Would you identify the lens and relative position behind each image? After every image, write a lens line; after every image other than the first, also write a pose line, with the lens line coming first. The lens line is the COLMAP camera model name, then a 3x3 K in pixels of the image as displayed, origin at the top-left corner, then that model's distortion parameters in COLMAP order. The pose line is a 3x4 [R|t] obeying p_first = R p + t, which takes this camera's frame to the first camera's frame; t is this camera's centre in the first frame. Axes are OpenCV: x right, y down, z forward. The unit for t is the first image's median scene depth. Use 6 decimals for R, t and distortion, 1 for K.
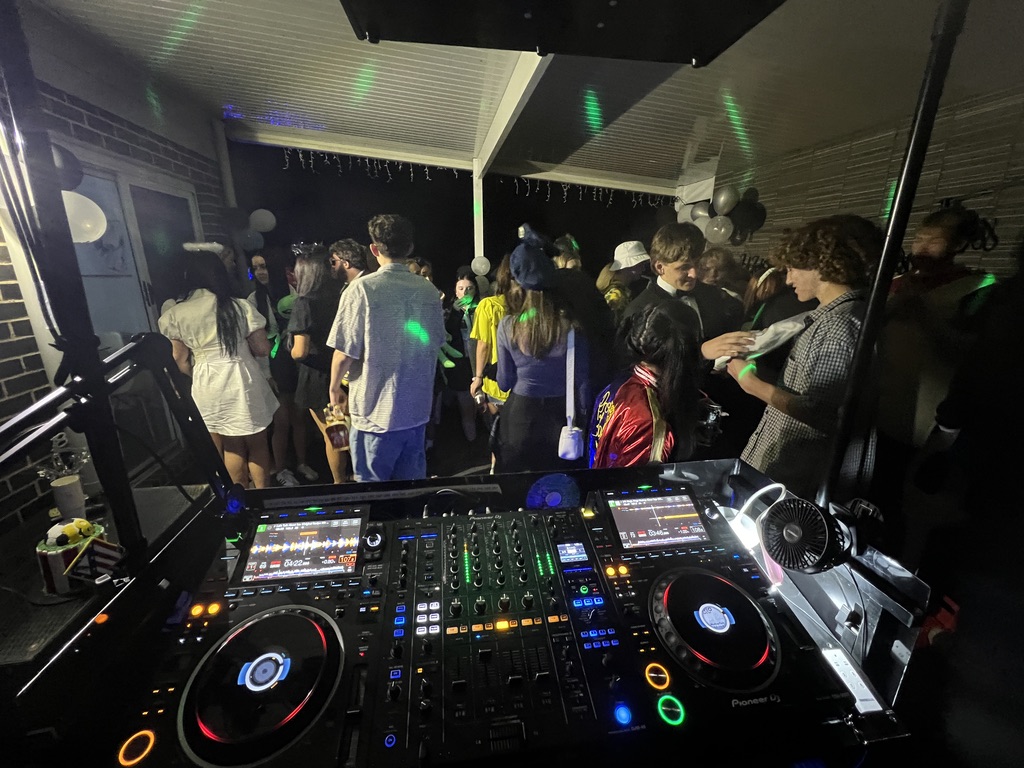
lens RADIAL K [[414.1, 0, 507.5], [0, 414.1, 379.3], [0, 0, 1]] dist [-0.011421, 0.000219]
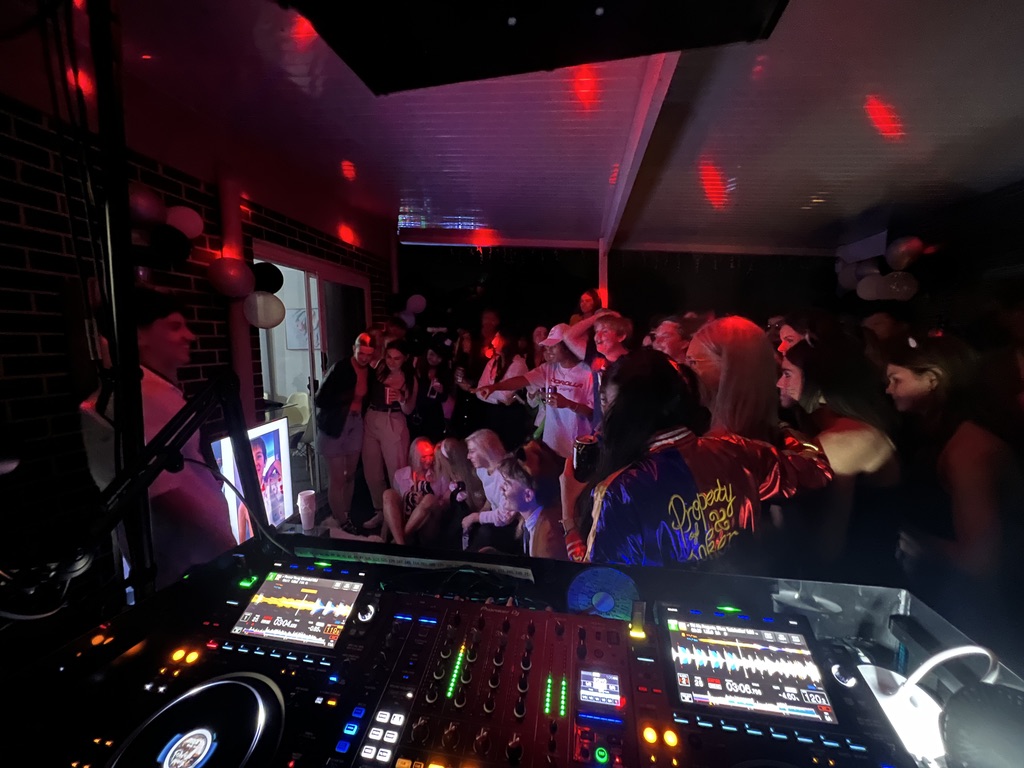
lens RADIAL K [[408.2, 0, 514.6], [0, 408.2, 383.4], [0, 0, 1]] dist [-0.007503, 0.000307]
pose [[0.947148, 0.018249, -0.320279, 0.222368], [-0.075068, 0.983270, -0.165969, 0.035597], [0.311892, 0.181240, 0.932671, 0.211732]]
